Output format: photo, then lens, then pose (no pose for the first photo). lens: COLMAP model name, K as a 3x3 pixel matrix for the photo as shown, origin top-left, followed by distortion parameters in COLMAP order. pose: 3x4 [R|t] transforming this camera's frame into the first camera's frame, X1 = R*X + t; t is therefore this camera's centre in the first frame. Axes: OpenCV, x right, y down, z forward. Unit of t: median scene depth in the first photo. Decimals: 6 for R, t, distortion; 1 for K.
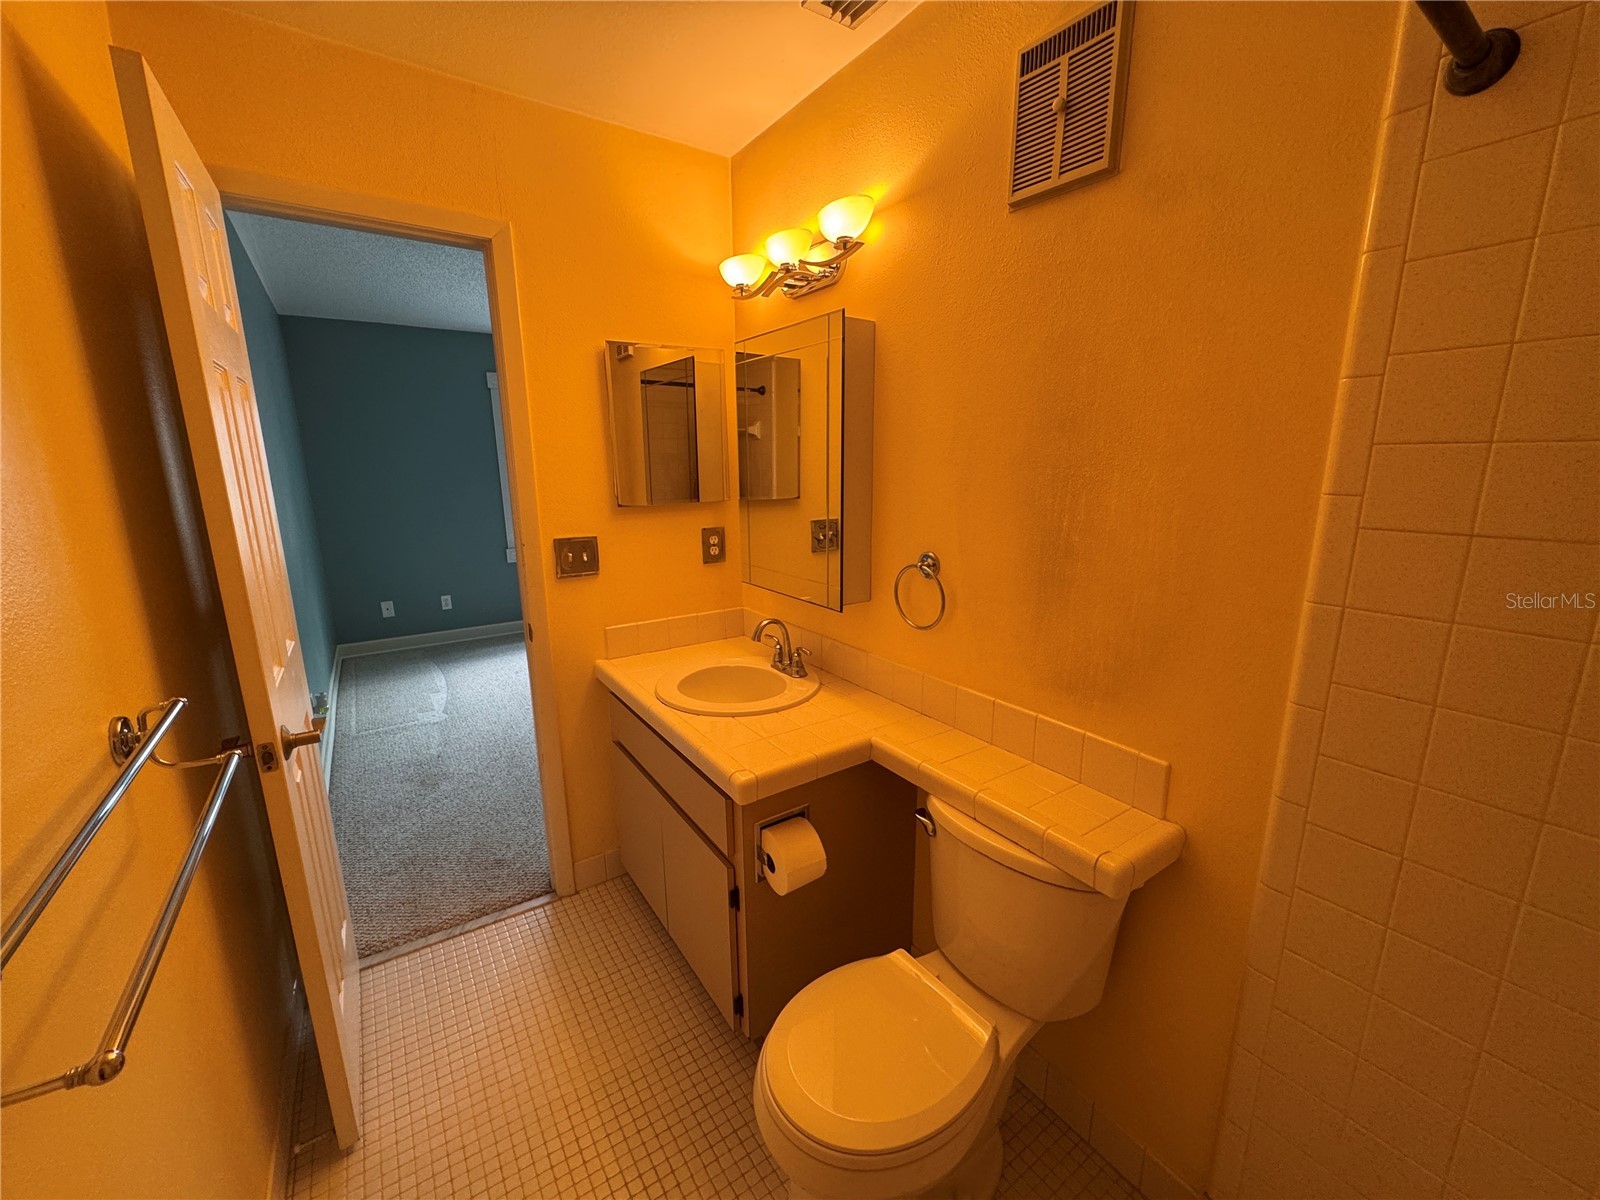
lens RADIAL K [[645.2, 0, 803.1], [0, 645.2, 595.4], [0, 0, 1]] dist [-0.000330, -0.000171]
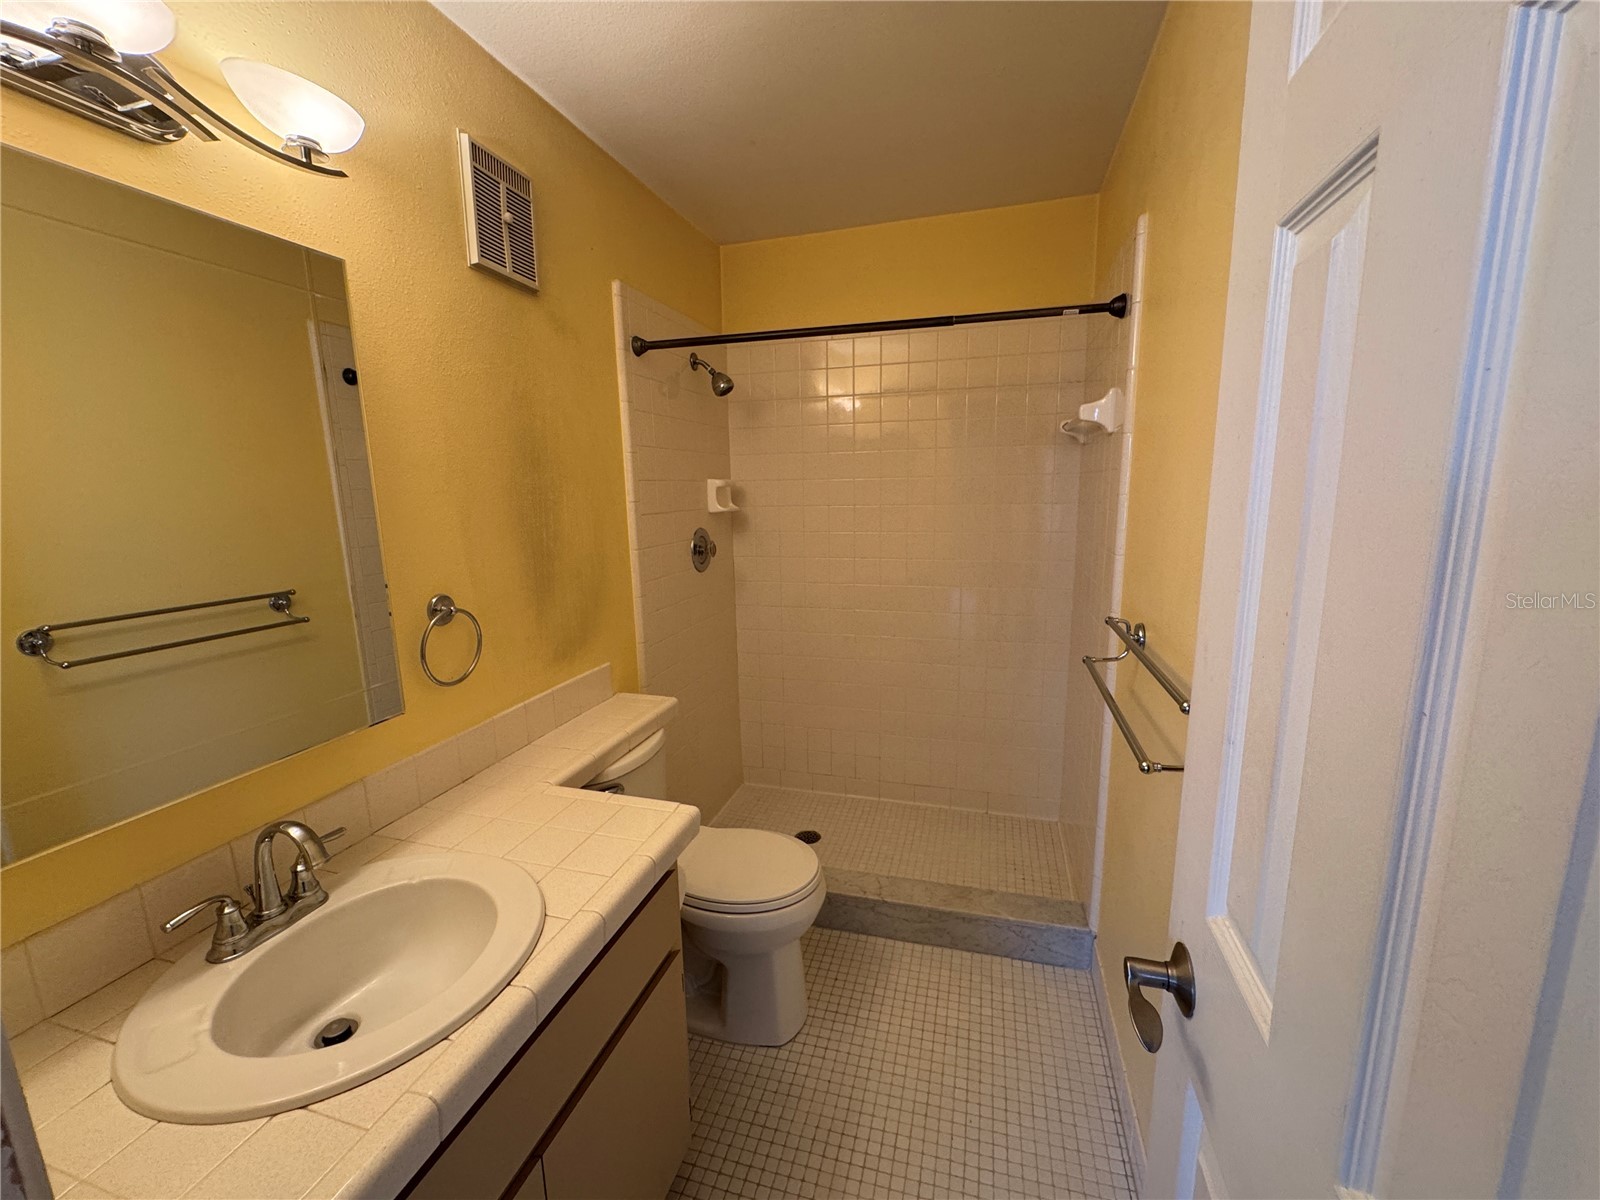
lens RADIAL K [[645.2, 0, 798.7], [0, 645.2, 603.6], [0, 0, 1]] dist [-0.000330, -0.000171]
pose [[-0.640124, -0.109004, 0.760500, -0.786533], [0.190606, 0.936402, 0.294652, -0.223304], [-0.744252, 0.333570, -0.578636, 1.170207]]
